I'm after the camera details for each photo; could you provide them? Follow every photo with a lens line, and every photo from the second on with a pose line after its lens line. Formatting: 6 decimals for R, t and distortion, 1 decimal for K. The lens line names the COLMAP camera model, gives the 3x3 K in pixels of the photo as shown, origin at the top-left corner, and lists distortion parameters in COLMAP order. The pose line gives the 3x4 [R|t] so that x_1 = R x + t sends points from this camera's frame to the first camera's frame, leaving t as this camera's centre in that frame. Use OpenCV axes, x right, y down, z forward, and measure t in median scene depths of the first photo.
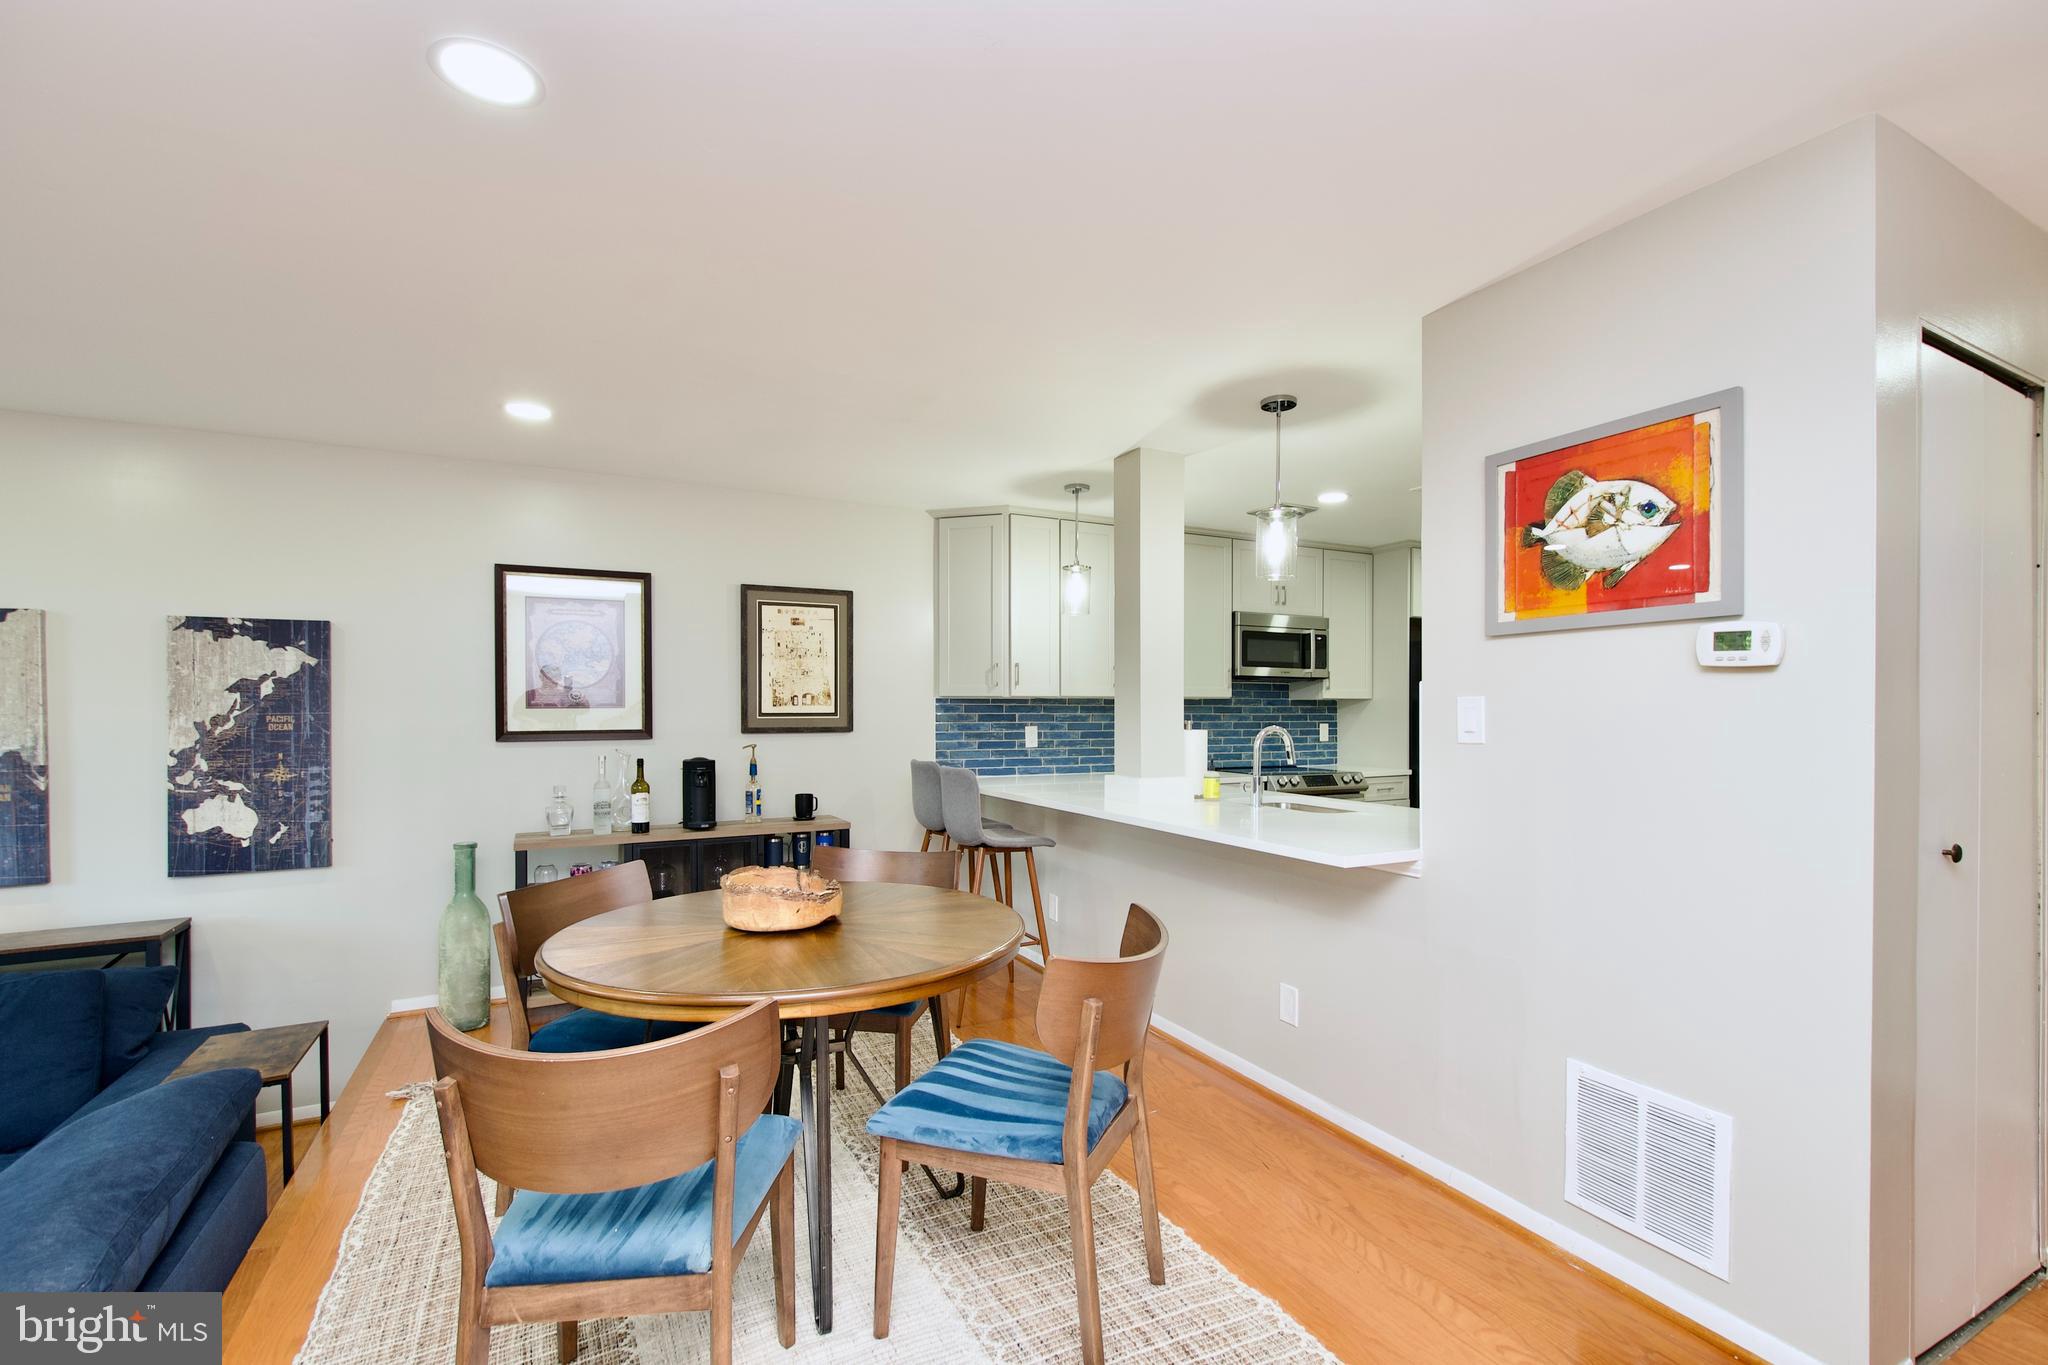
lens RADIAL K [[897.0, 0, 1039.1], [0, 897.0, 712.8], [0, 0, 1]] dist [0.010584, -0.008292]
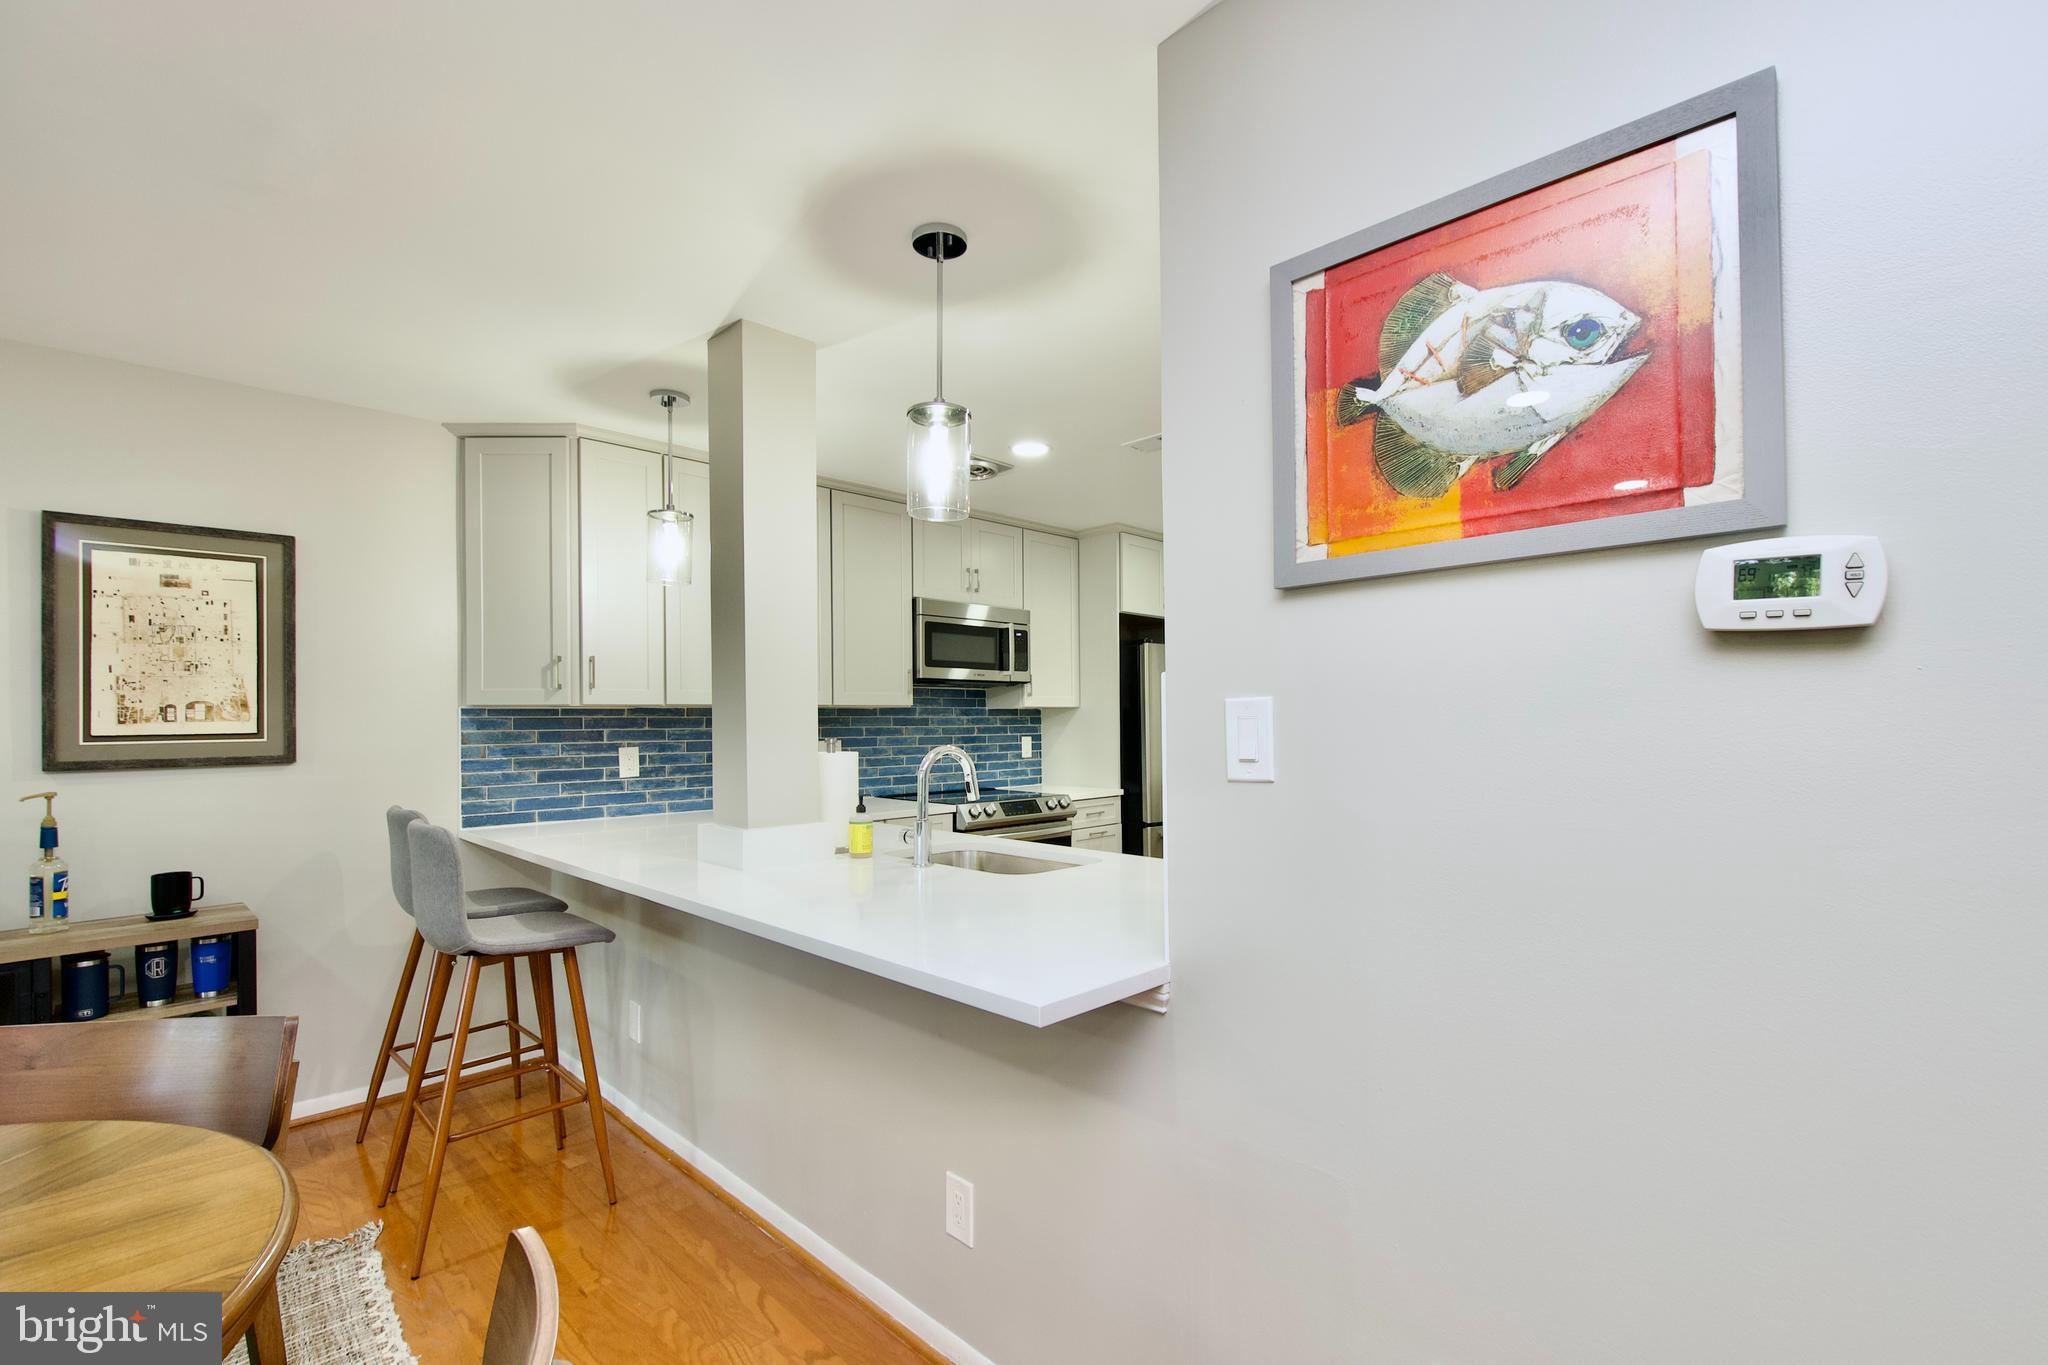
lens RADIAL K [[897.0, 0, 1039.1], [0, 897.0, 712.8], [0, 0, 1]] dist [0.010584, -0.008292]
pose [[0.951579, -0.006392, 0.307339, 0.099810], [0.010072, 0.999895, -0.010390, -0.002216], [-0.307241, 0.012982, 0.951543, 0.276610]]
